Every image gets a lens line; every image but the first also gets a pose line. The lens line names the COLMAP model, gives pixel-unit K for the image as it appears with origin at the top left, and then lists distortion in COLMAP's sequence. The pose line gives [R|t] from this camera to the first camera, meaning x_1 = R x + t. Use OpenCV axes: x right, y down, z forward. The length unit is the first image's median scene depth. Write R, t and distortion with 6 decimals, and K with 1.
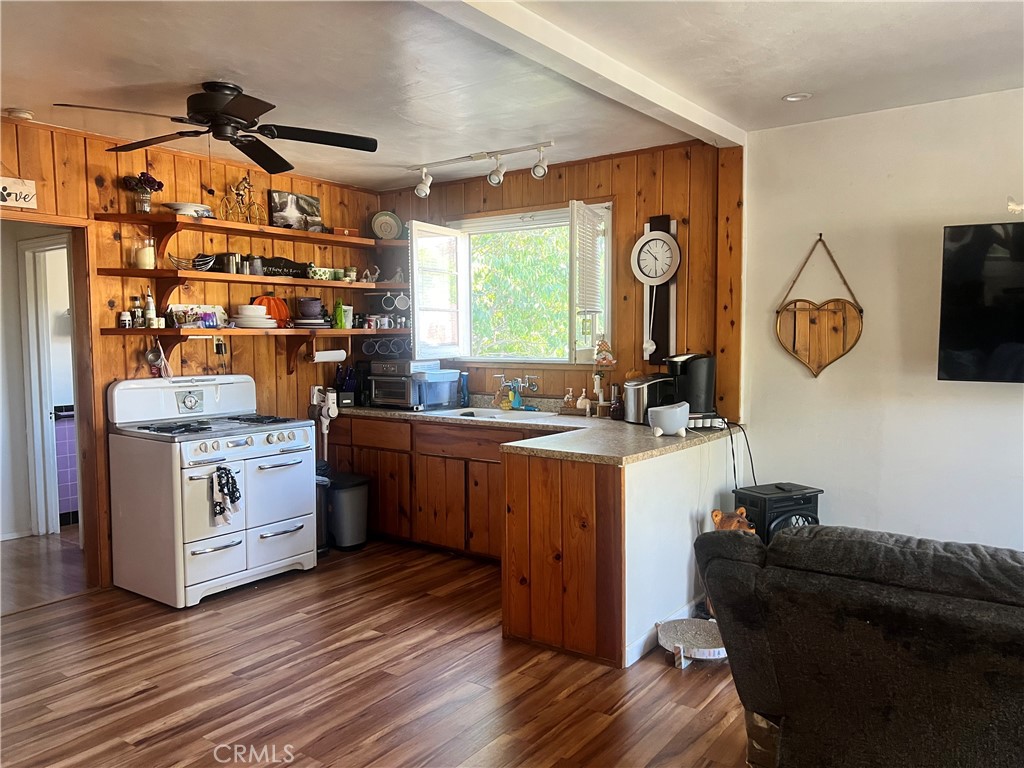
lens RADIAL K [[772.3, 0, 512.0], [0, 772.3, 384.0], [0, 0, 1]] dist [0.055071, -0.059618]
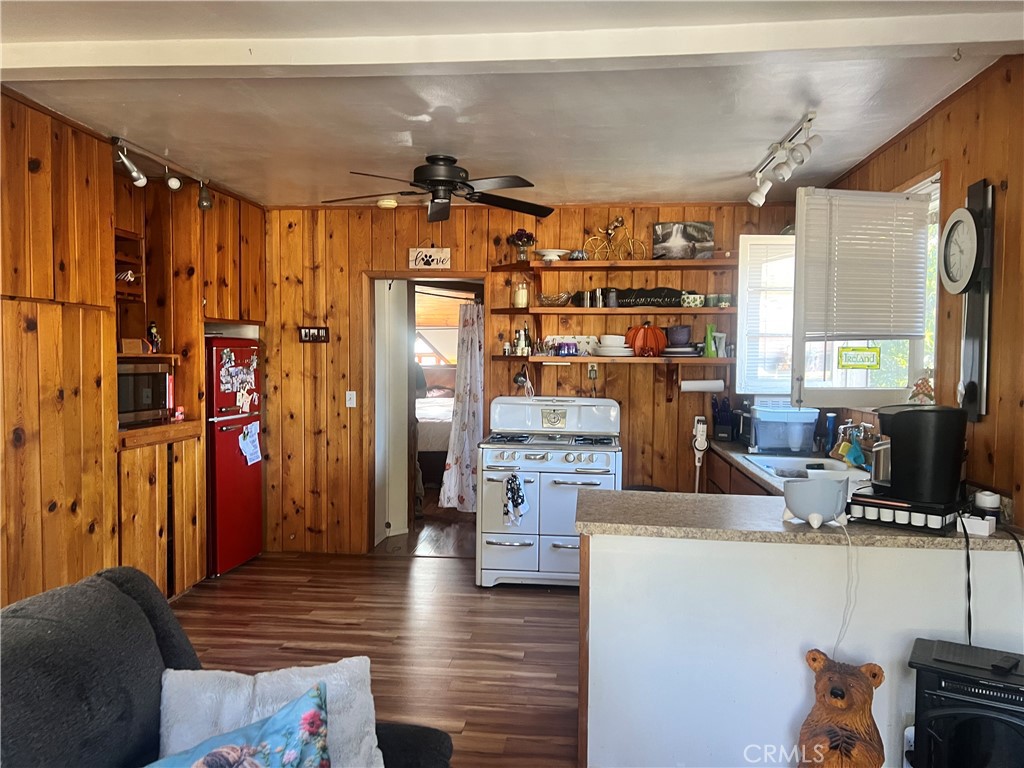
lens RADIAL K [[768.8, 0, 512.0], [0, 768.8, 384.0], [0, 0, 1]] dist [0.116629, -0.141202]
pose [[0.503740, 0.042112, -0.862828, 0.570258], [-0.071381, 0.997425, 0.007007, -0.034212], [0.860901, 0.058060, 0.505448, 0.378069]]
